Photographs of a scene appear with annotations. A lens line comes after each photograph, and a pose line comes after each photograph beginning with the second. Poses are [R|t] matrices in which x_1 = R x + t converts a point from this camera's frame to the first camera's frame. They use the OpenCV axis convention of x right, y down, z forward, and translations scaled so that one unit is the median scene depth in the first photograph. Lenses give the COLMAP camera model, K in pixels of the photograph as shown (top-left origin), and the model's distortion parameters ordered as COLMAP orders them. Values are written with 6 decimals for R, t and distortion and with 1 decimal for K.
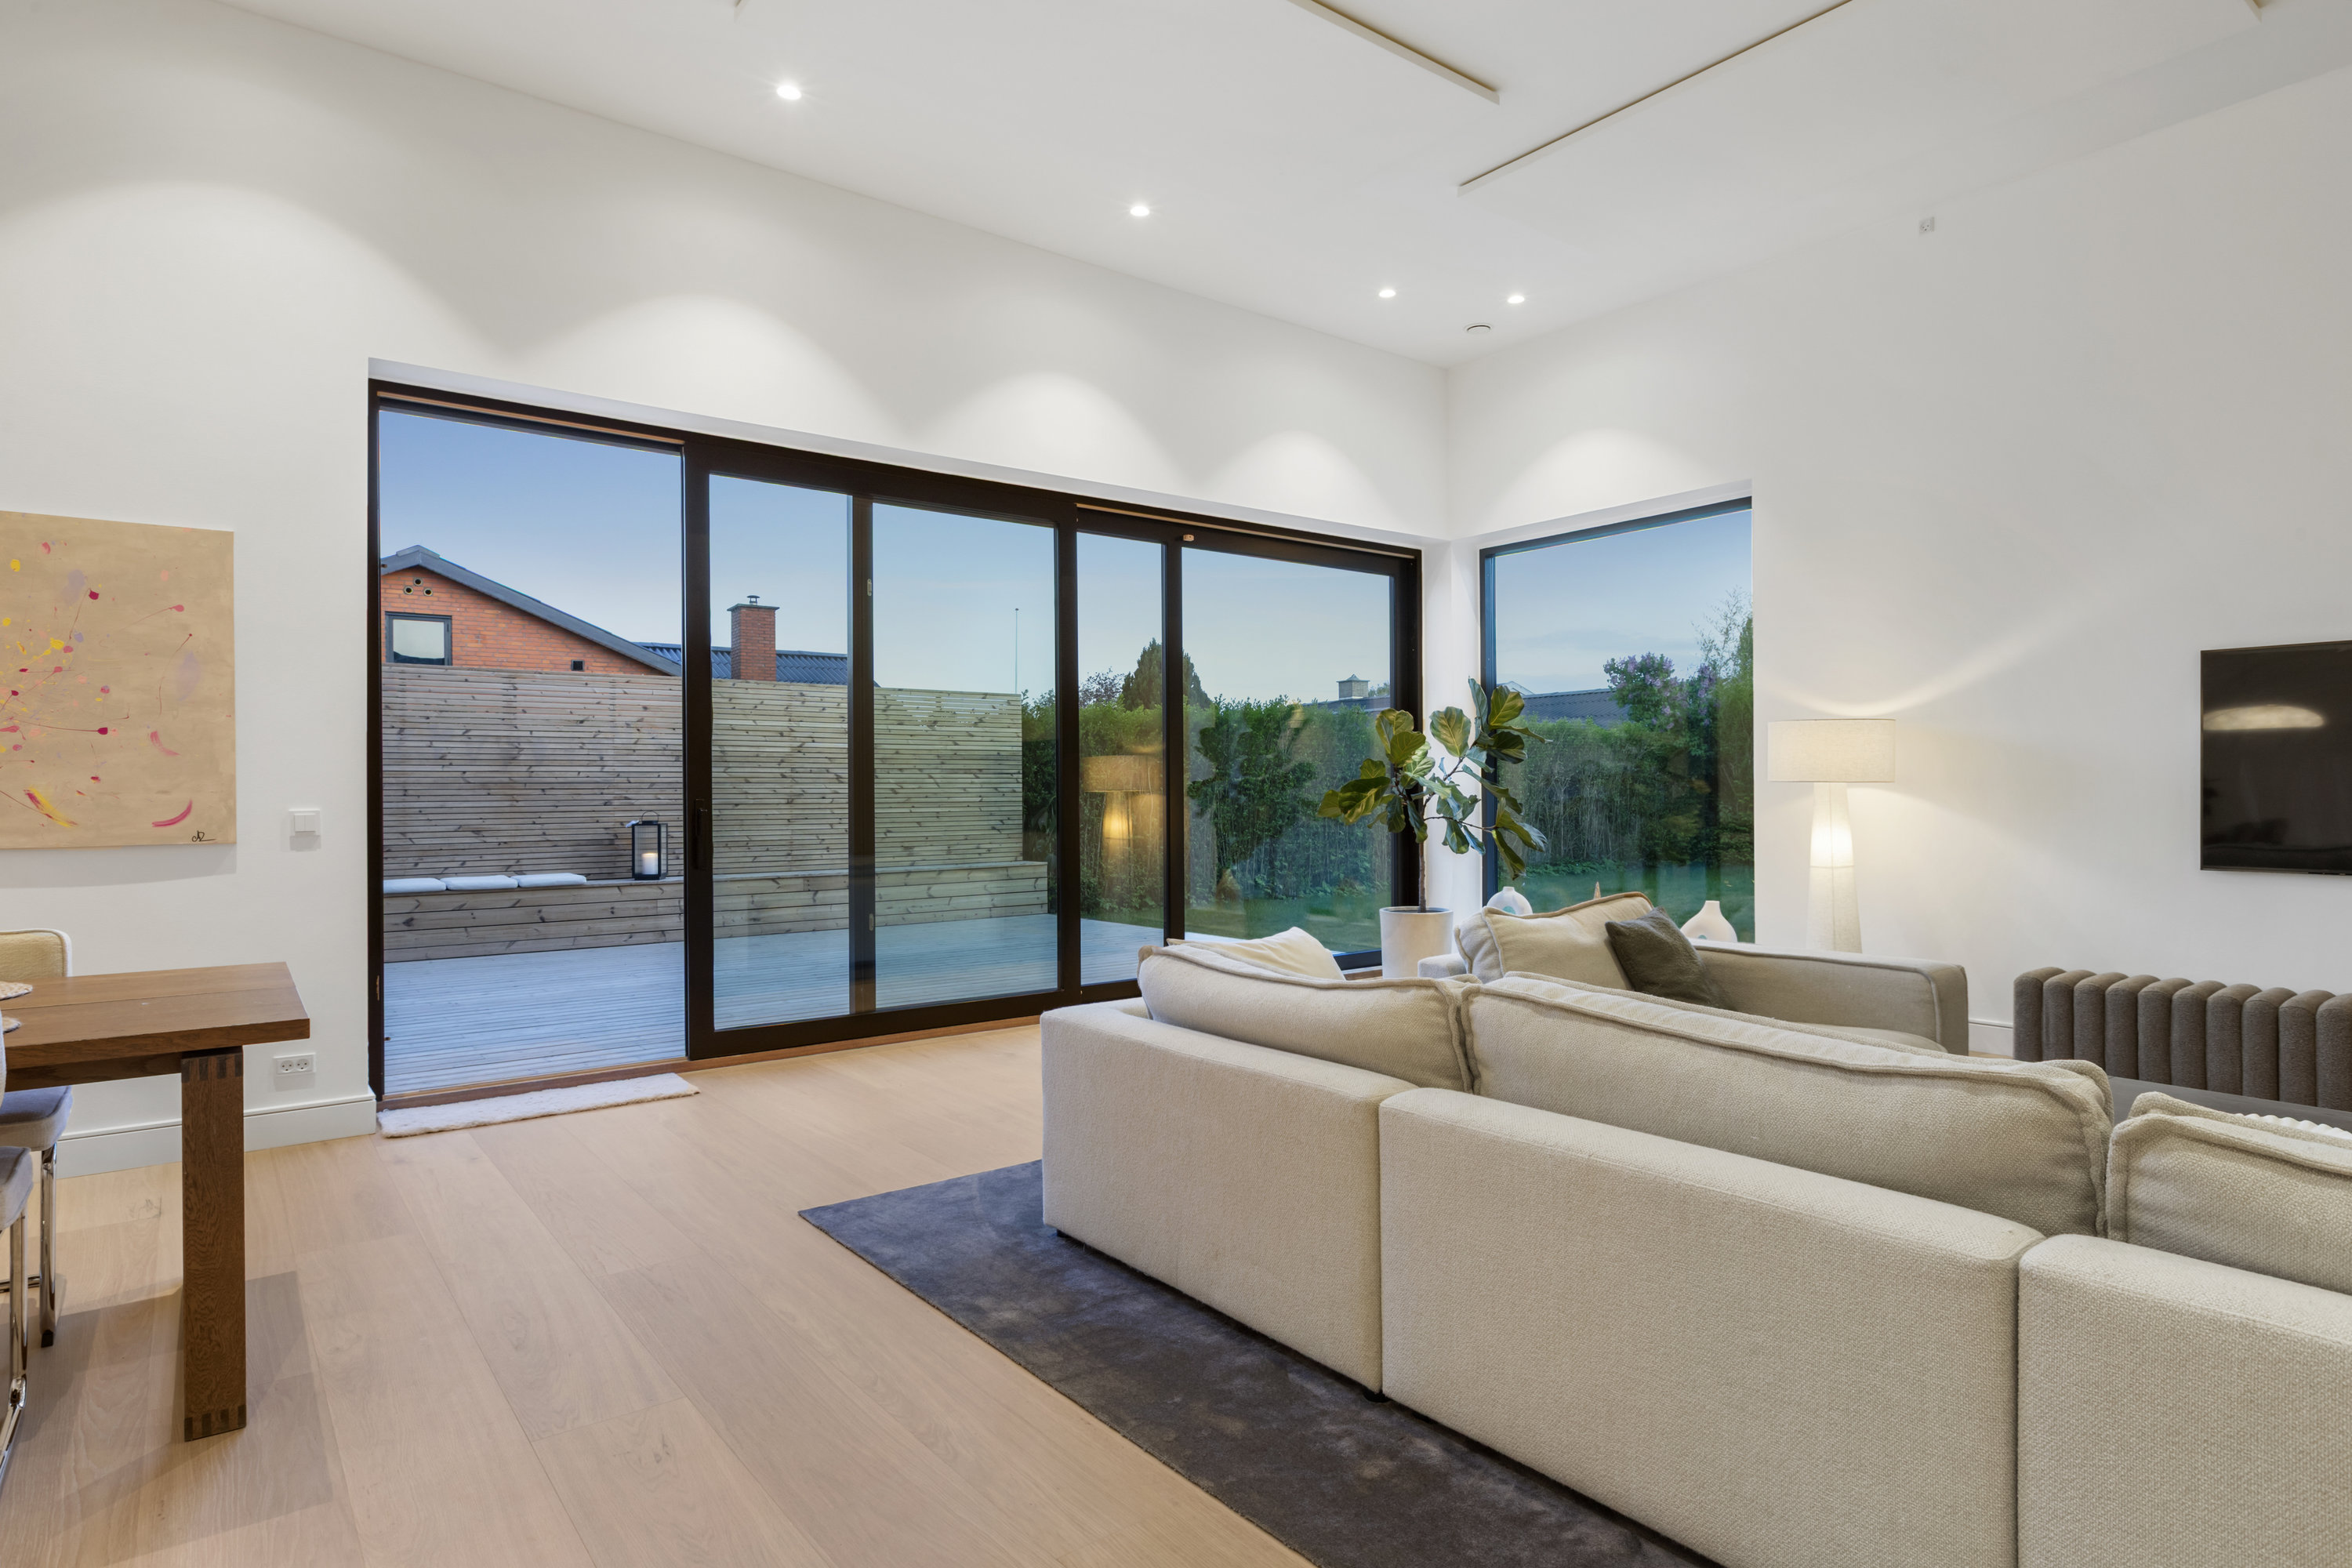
lens RADIAL K [[1281.2, 0, 1171.7], [0, 1281.2, 790.2], [0, 0, 1]] dist [0.001031, -0.001497]
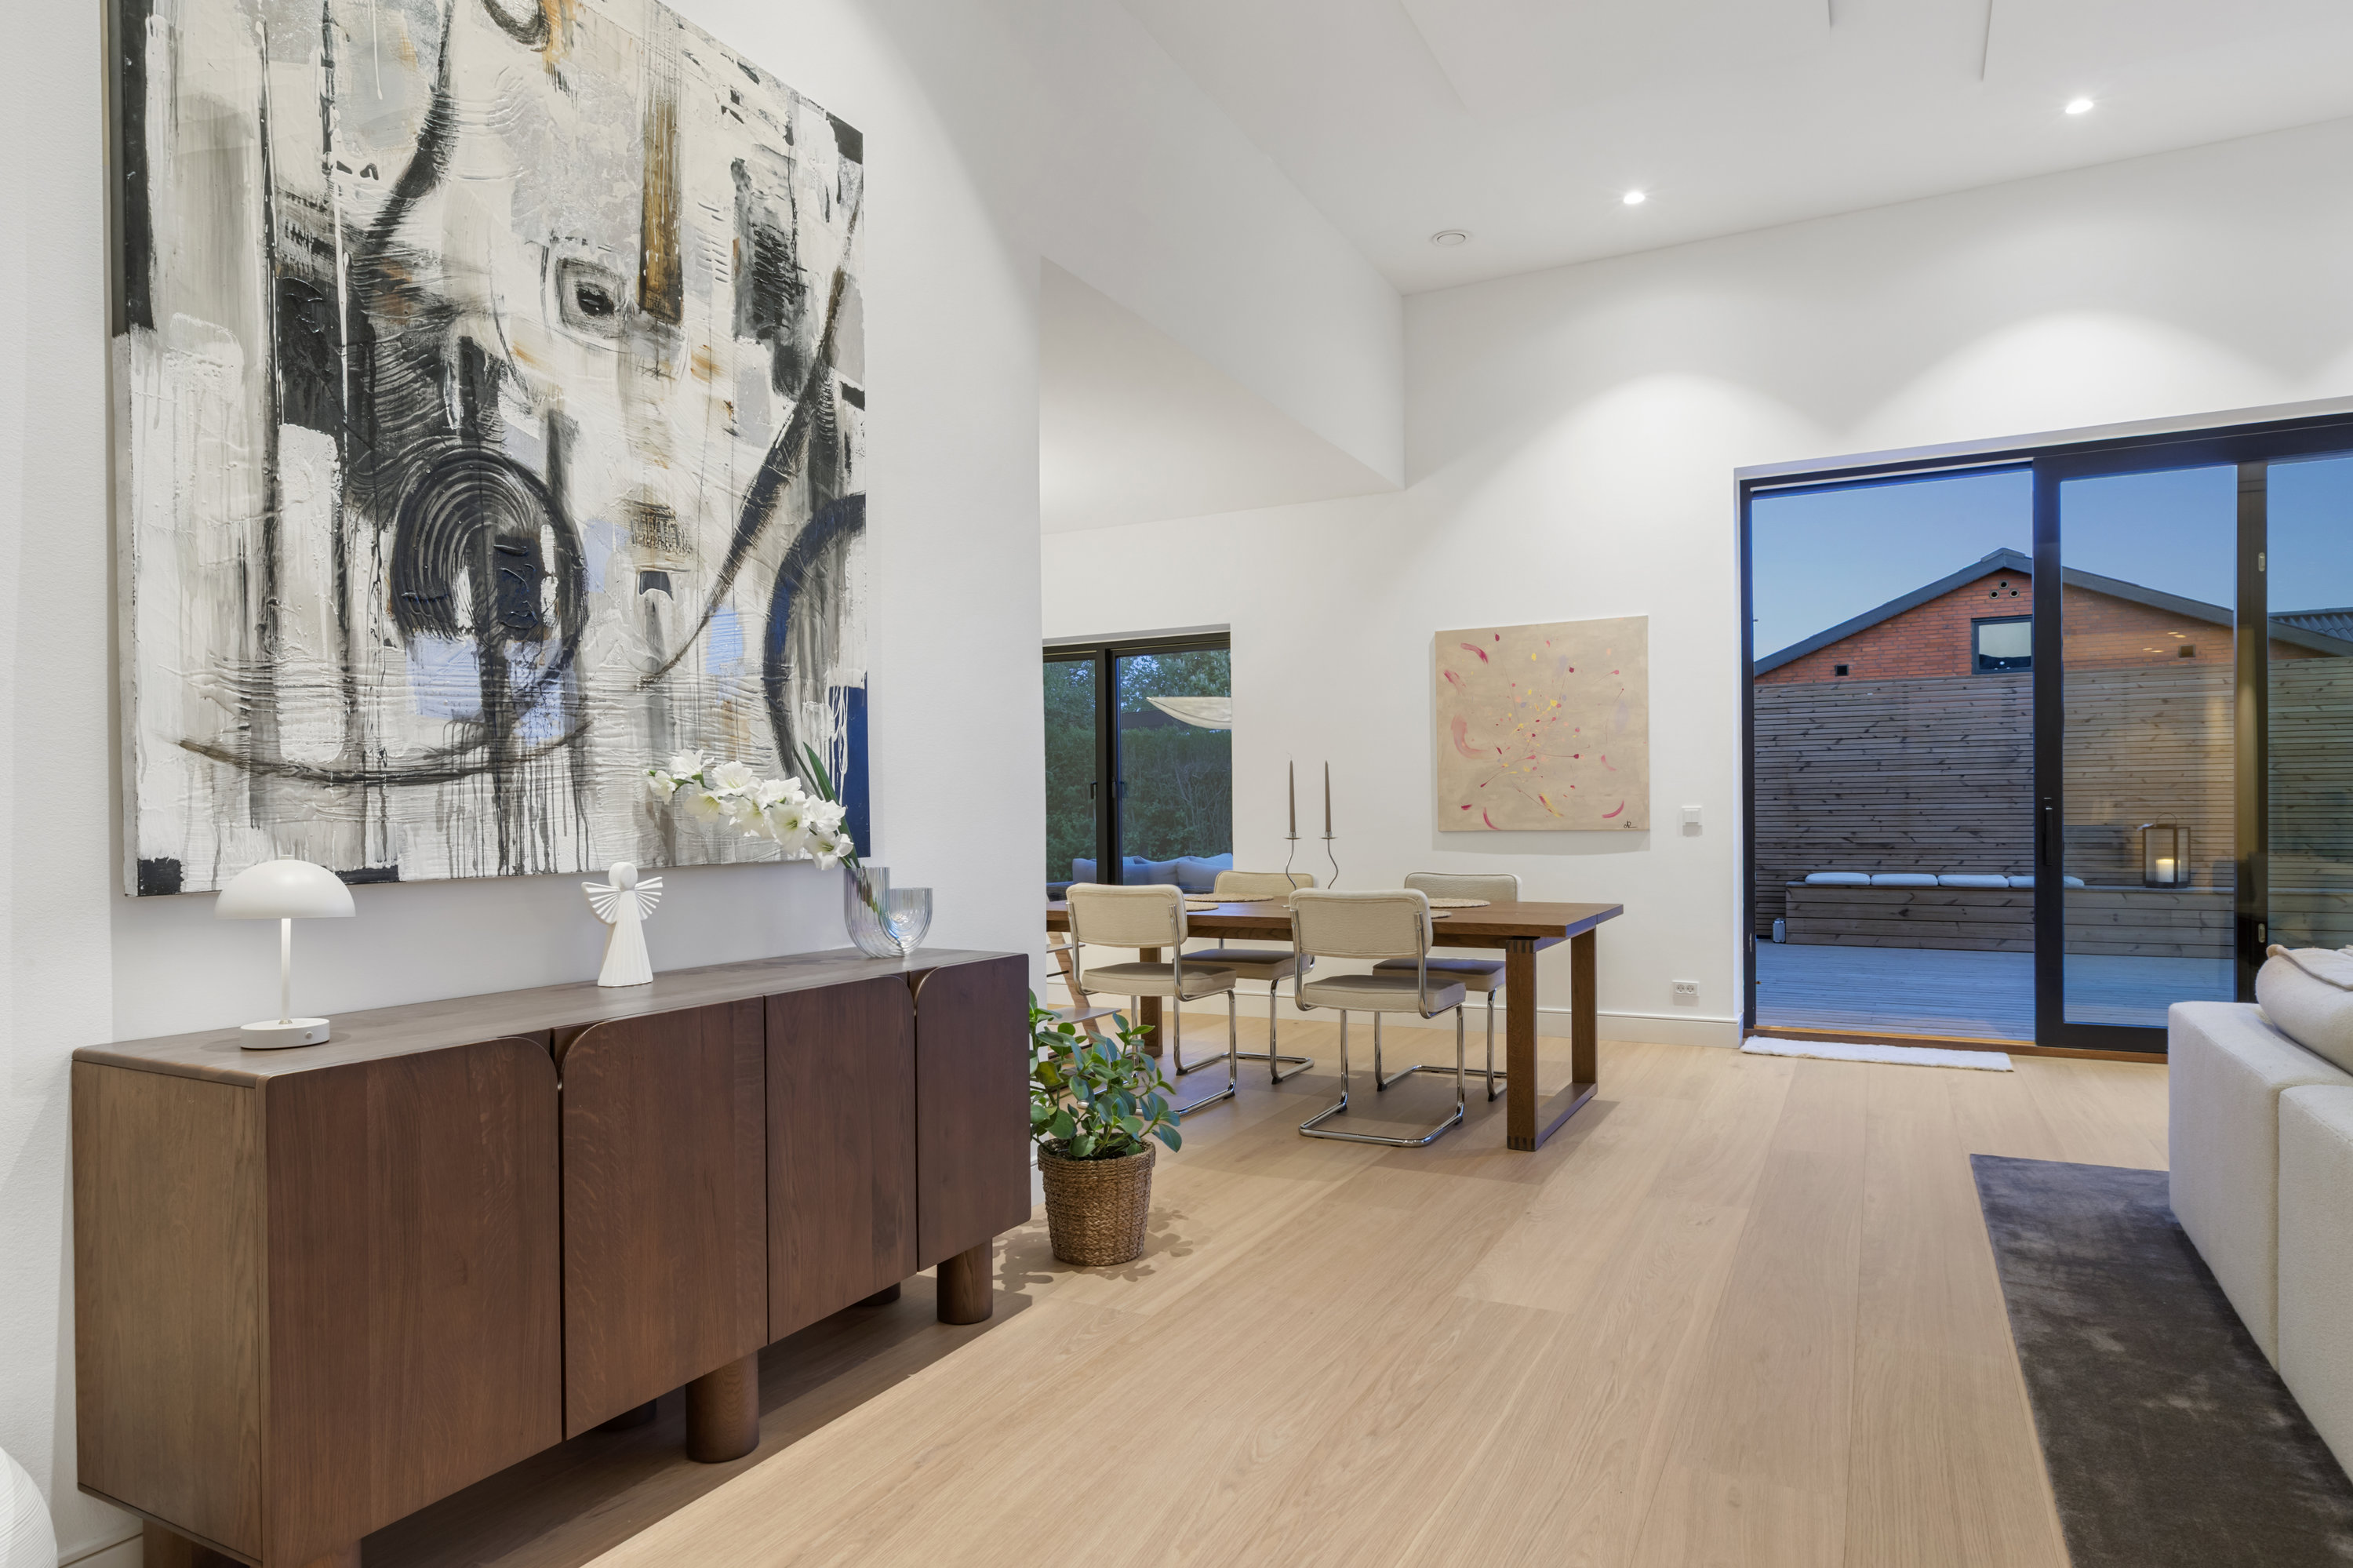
lens RADIAL K [[1347.7, 0, 1166.9], [0, 1347.7, 827.0], [0, 0, 1]] dist [-0.000932, -0.002487]
pose [[0.417835, 0.011733, -0.908447, 0.256139], [0.009691, 0.999802, 0.017370, 0.003677], [0.908471, -0.016061, 0.417638, -0.079732]]
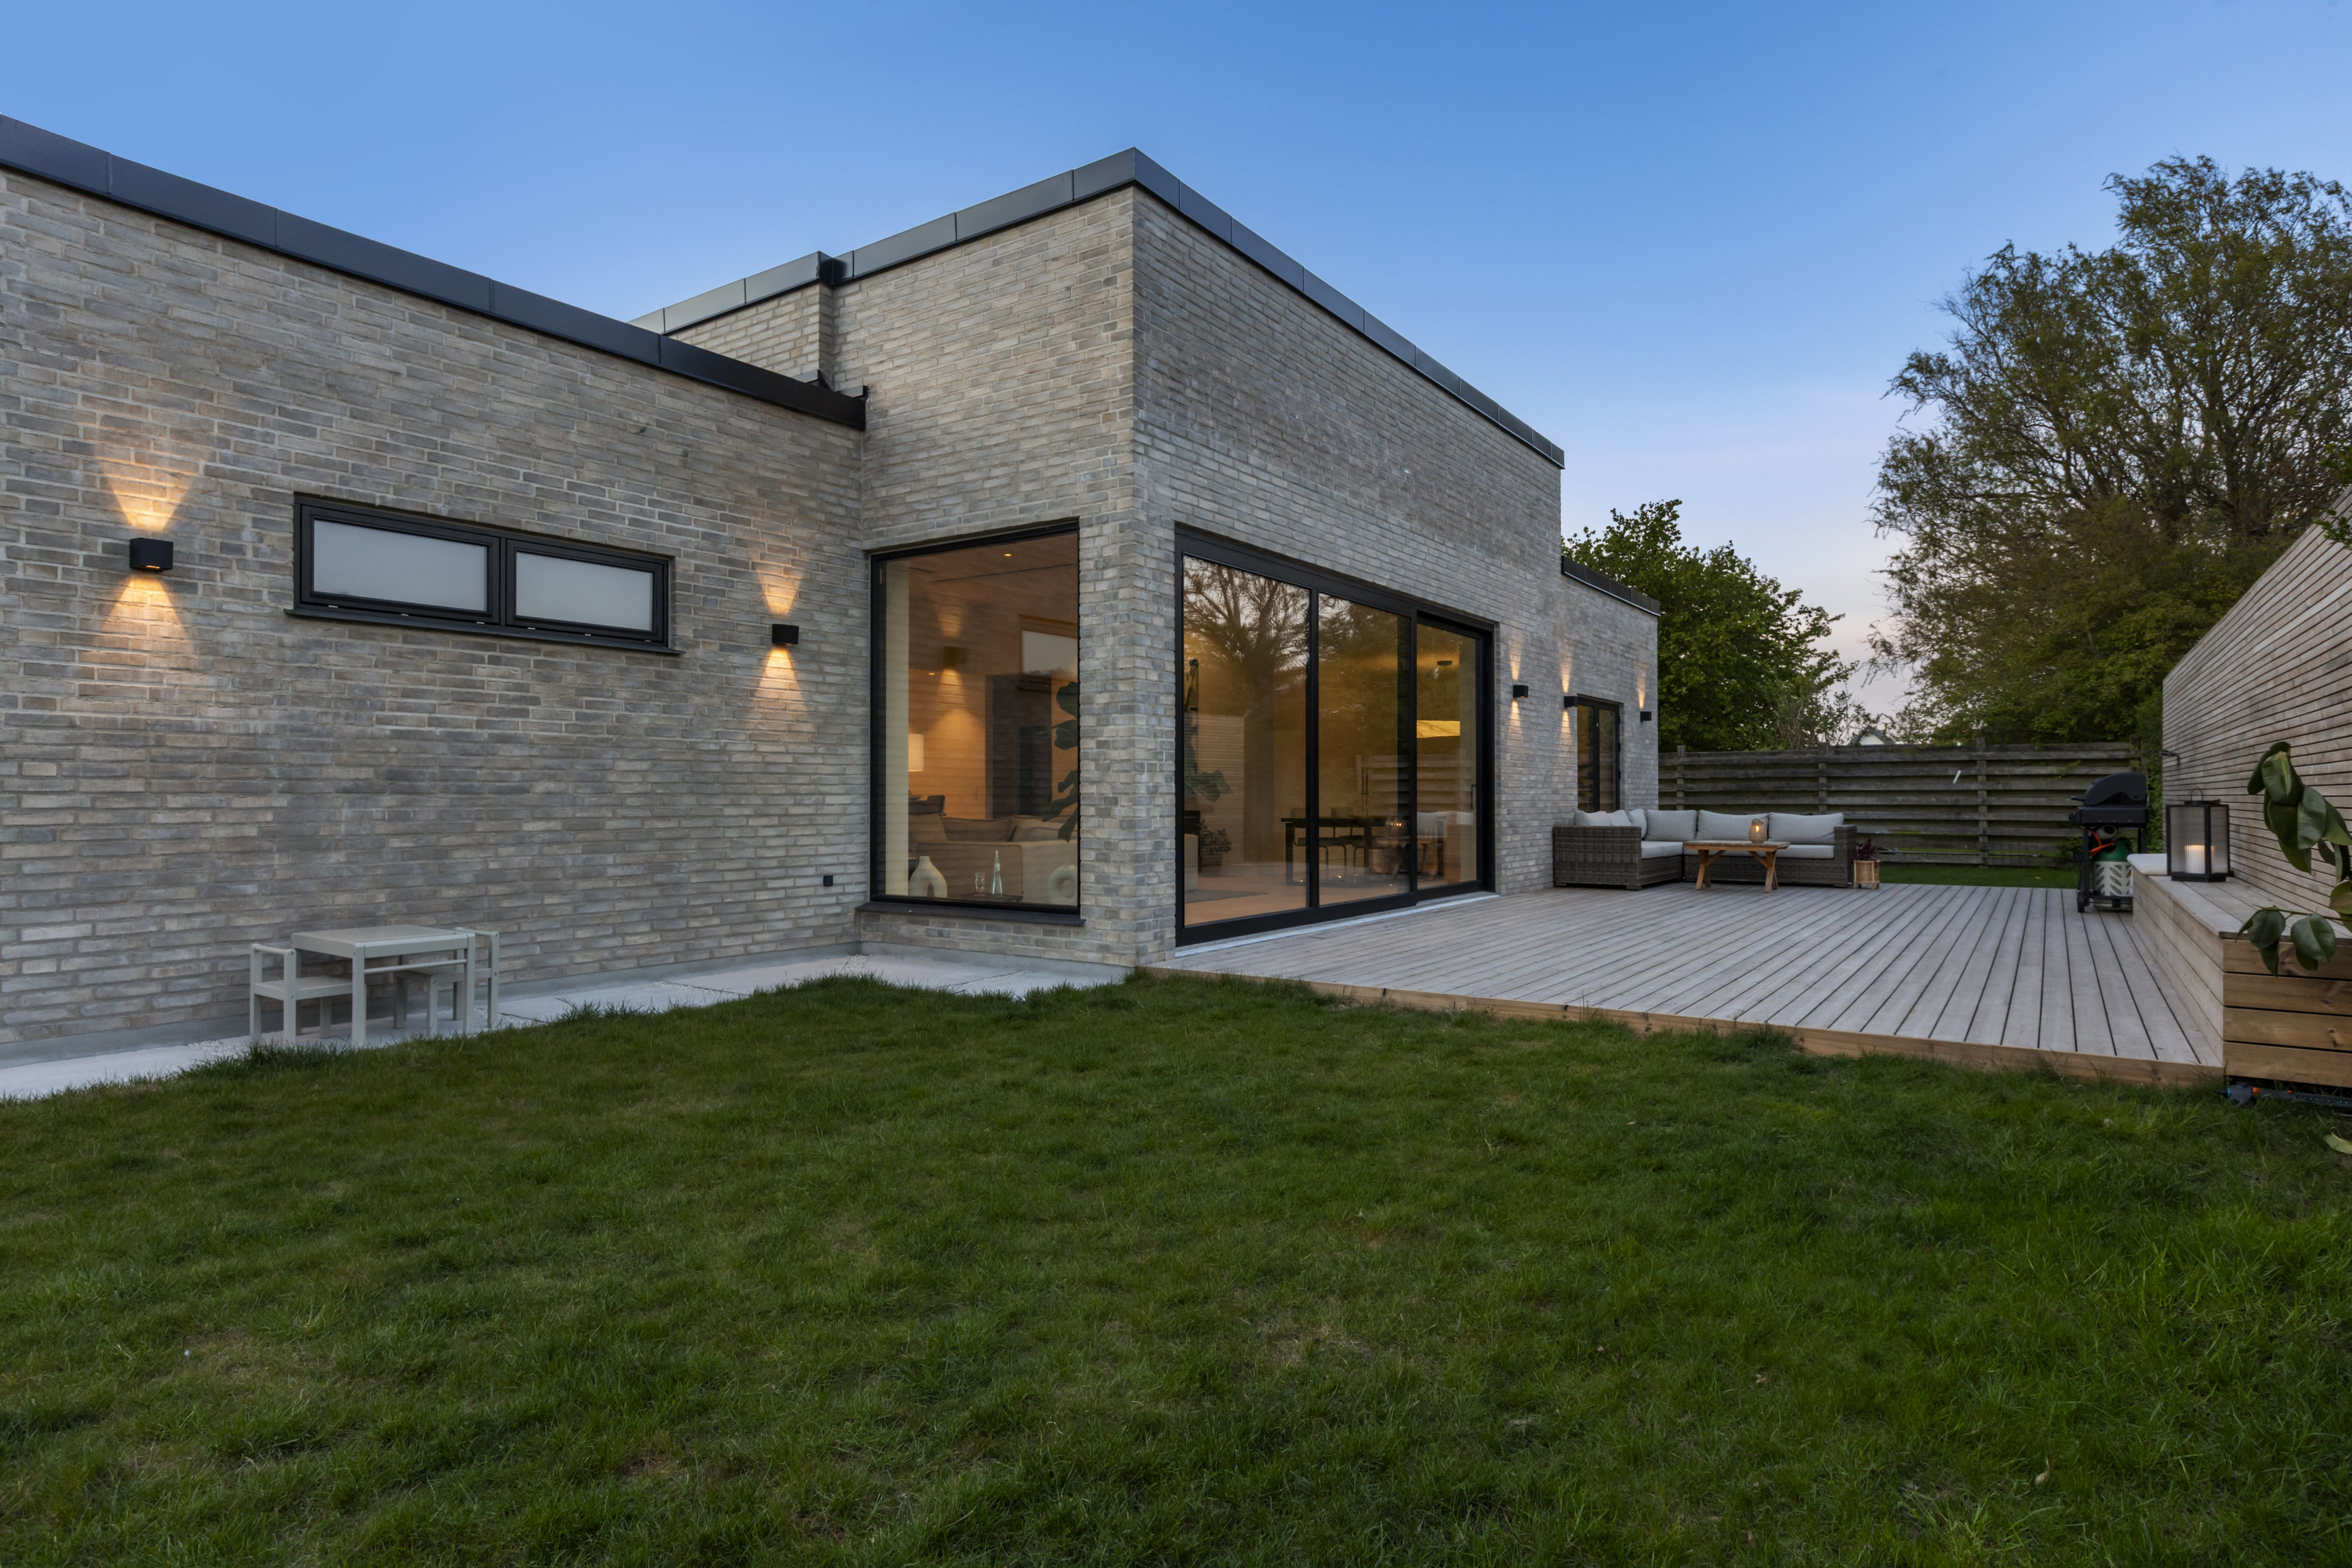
lens RADIAL K [[1281.2, 0, 1163.5], [0, 1281.2, 749.5], [0, 0, 1]] dist [0.001031, -0.001497]
pose [[-0.950835, -0.004141, -0.309669, 0.566959], [0.007944, 0.999255, -0.037755, 0.028027], [0.309595, -0.038359, -0.950094, 2.220145]]
